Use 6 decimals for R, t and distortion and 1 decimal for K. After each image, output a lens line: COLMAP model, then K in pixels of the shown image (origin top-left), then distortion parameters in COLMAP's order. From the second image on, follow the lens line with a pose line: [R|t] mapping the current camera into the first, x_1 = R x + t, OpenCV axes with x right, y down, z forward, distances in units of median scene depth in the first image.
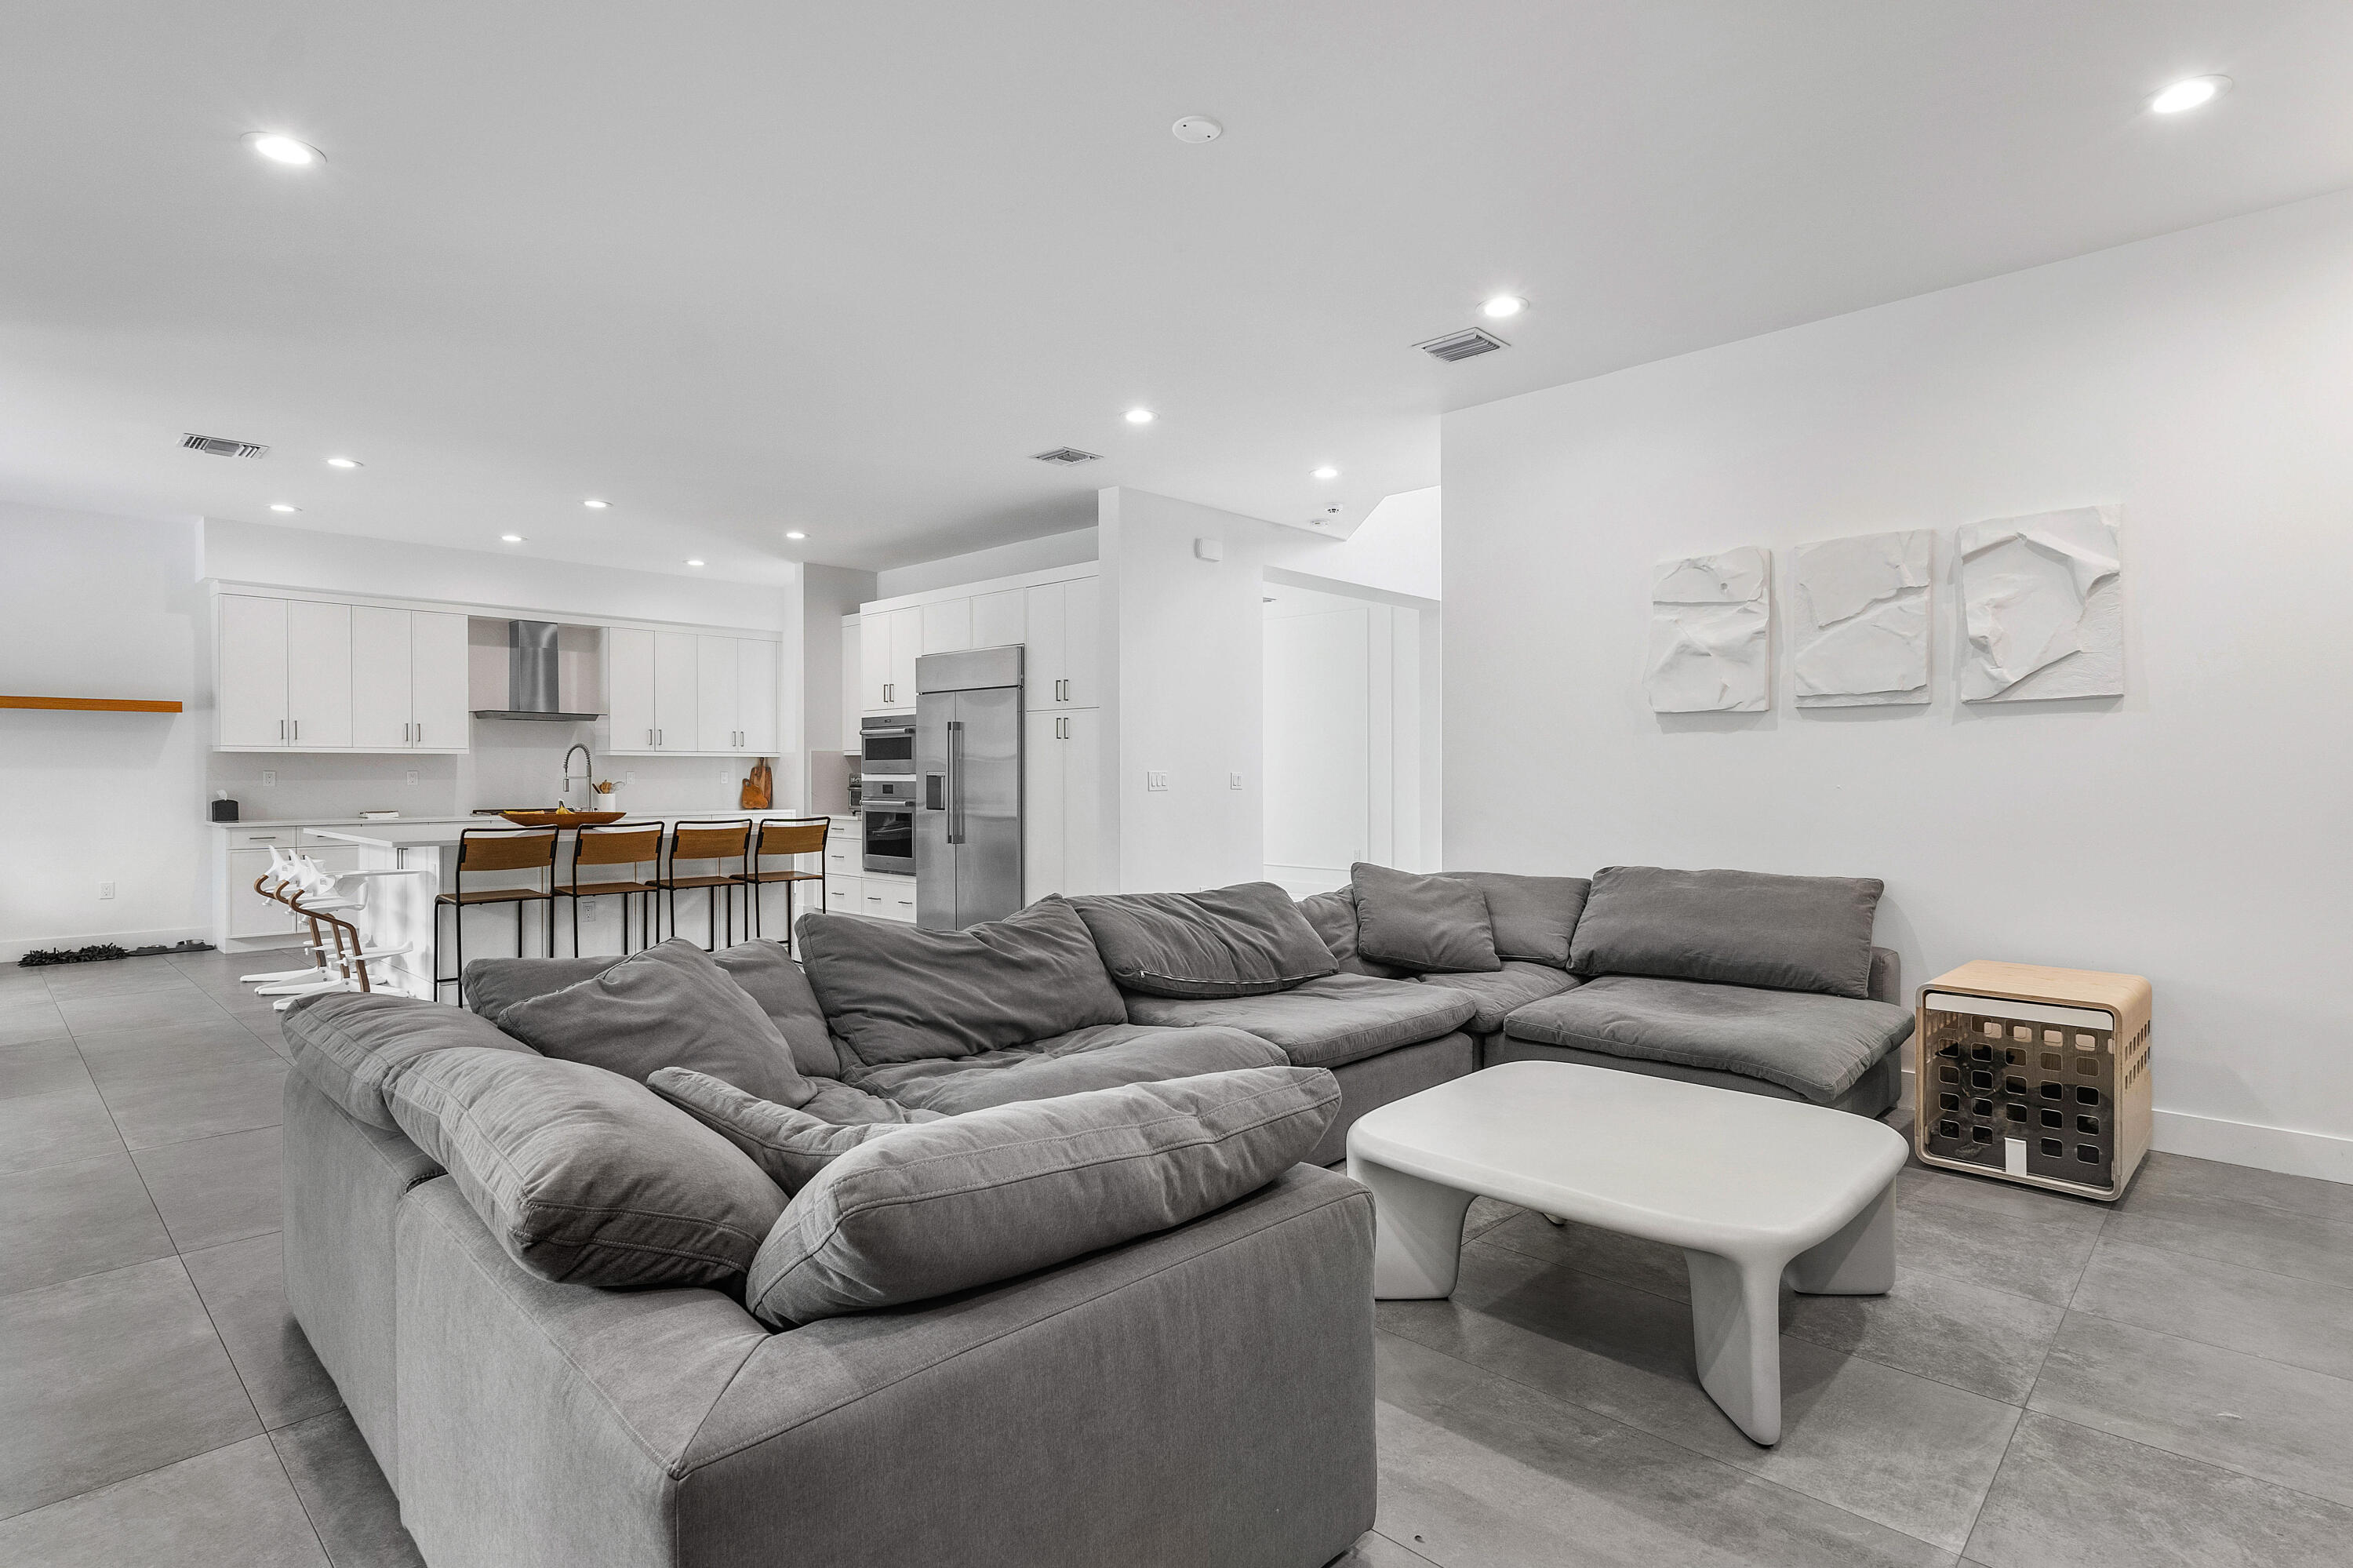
lens RADIAL K [[1167.2, 0, 1181.8], [0, 1167.2, 780.3], [0, 0, 1]] dist [0.004240, -0.002433]
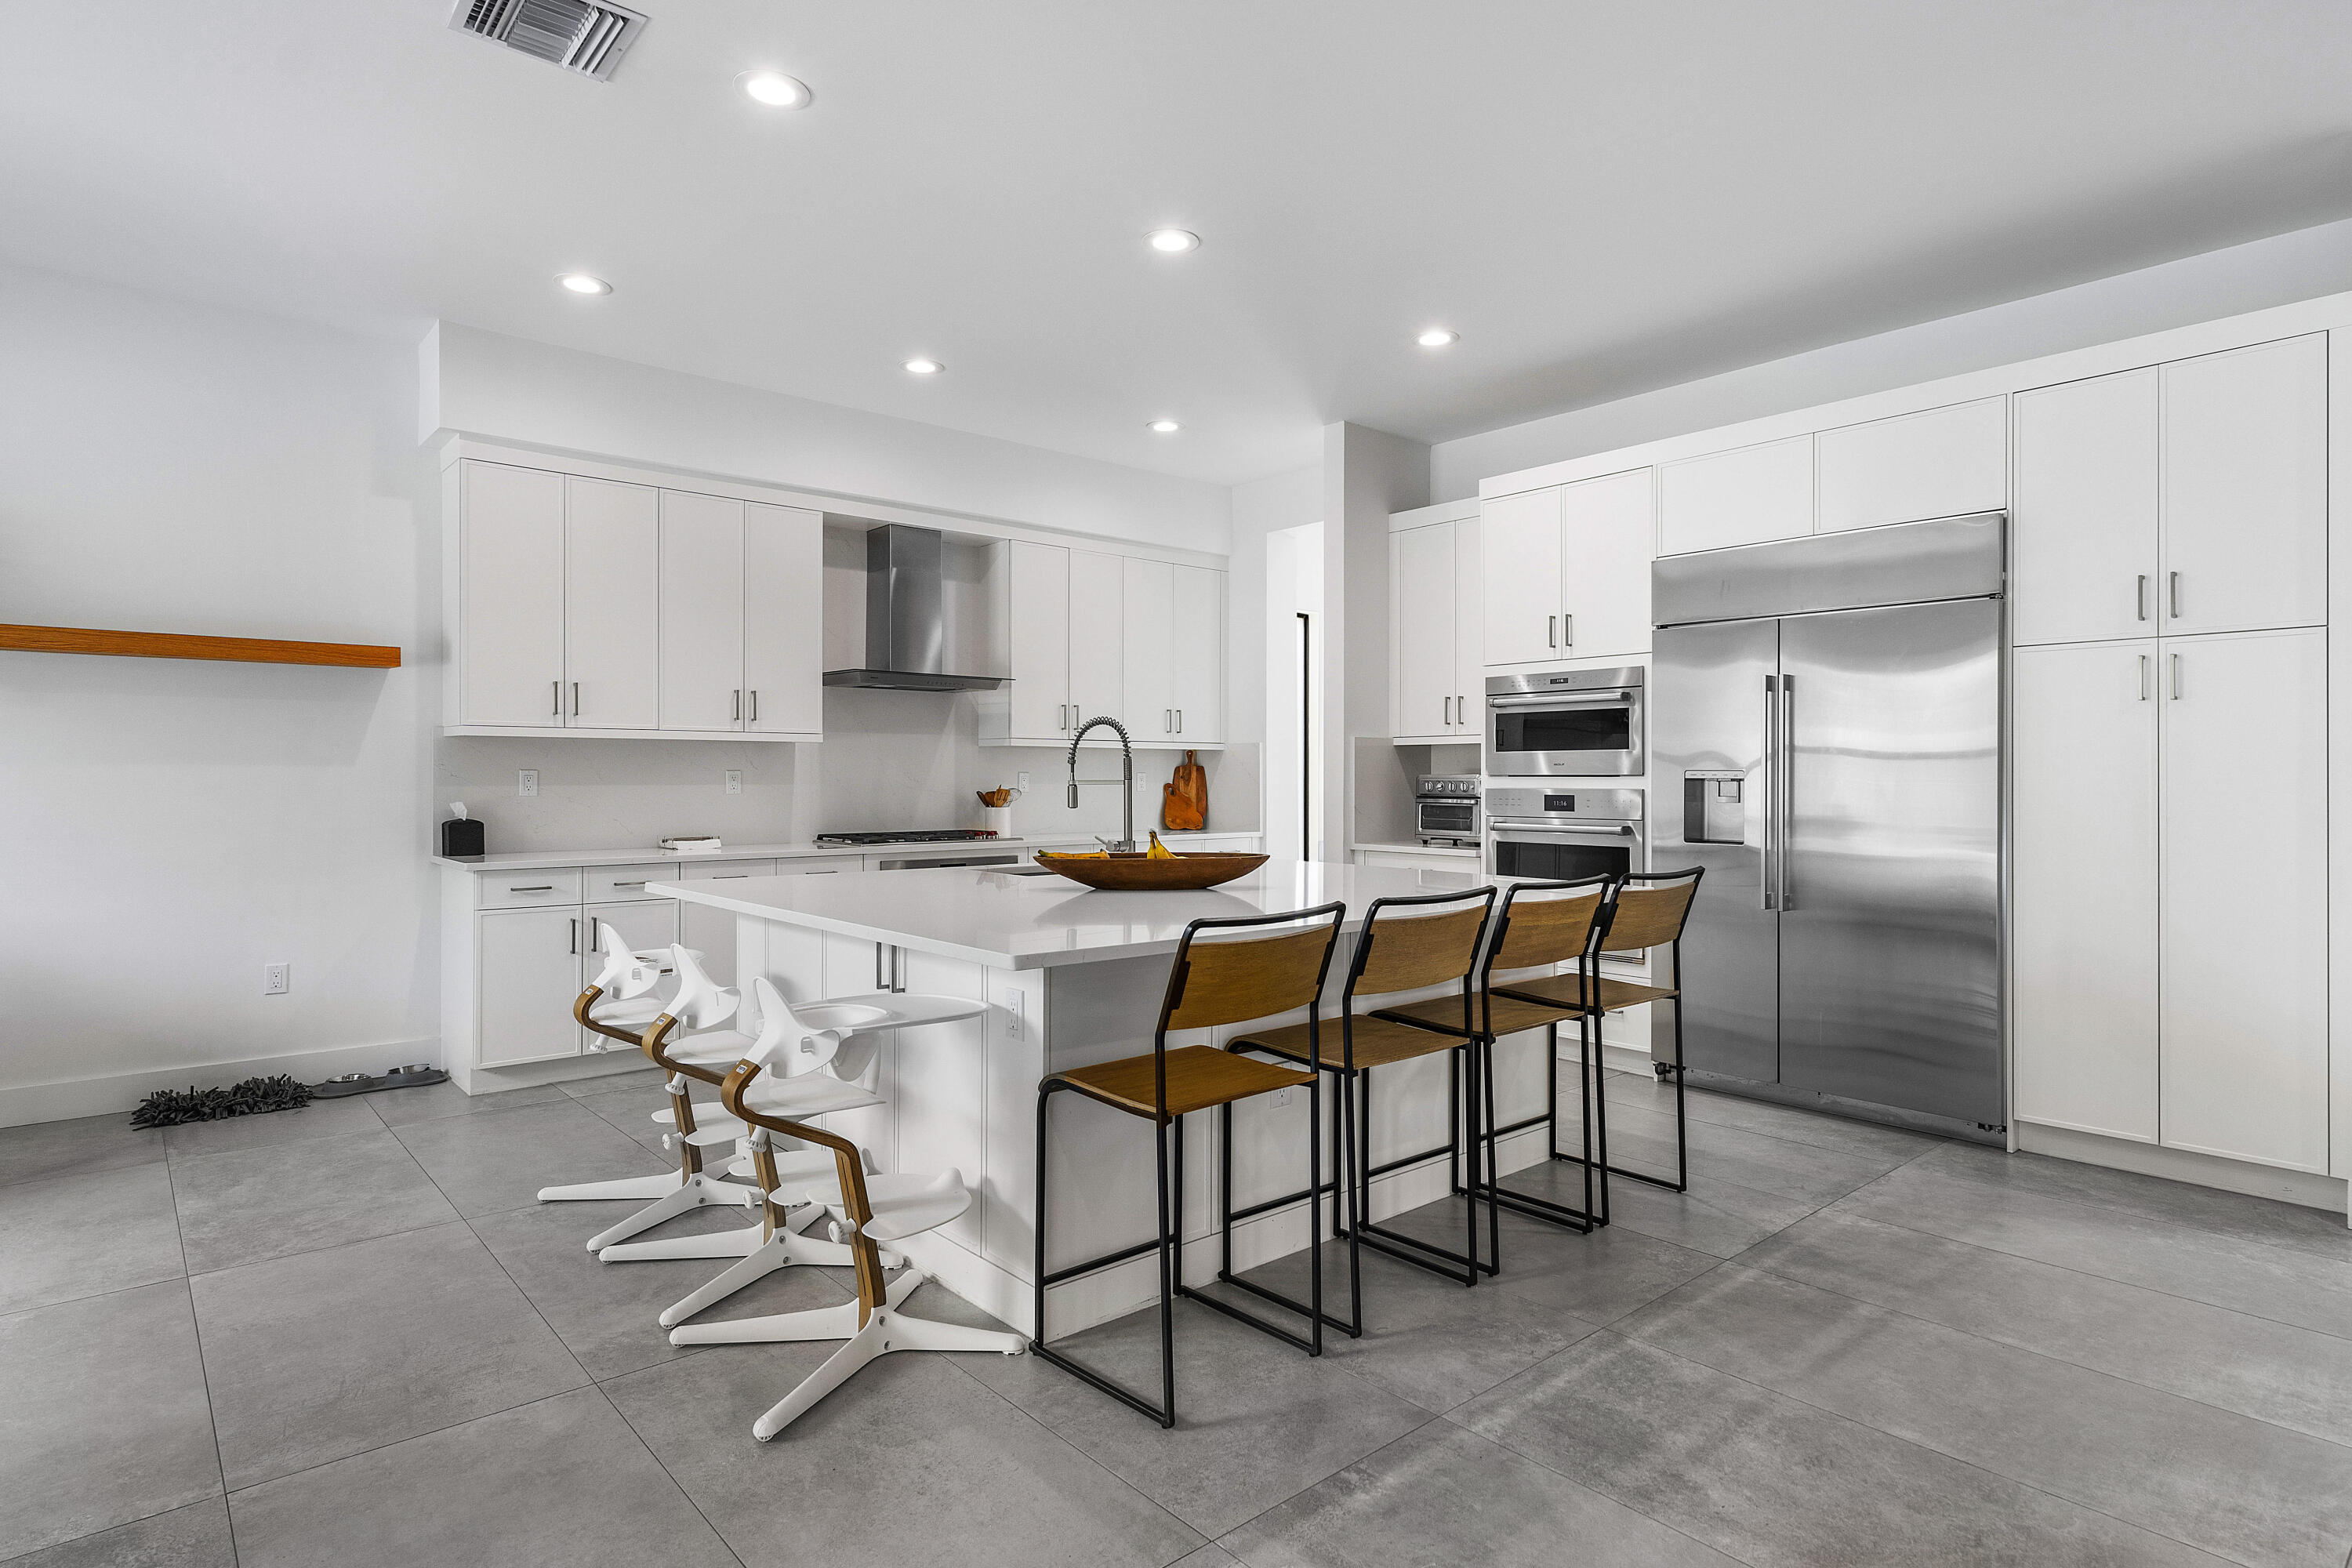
lens RADIAL K [[1238.9, 0, 1171.9], [0, 1238.9, 779.7], [0, 0, 1]] dist [0.005309, 0.000100]
pose [[0.994543, 0.001148, -0.104323, -0.390081], [-0.001513, 0.999993, -0.003424, -0.001419], [0.104318, 0.003563, 0.994538, 0.409119]]
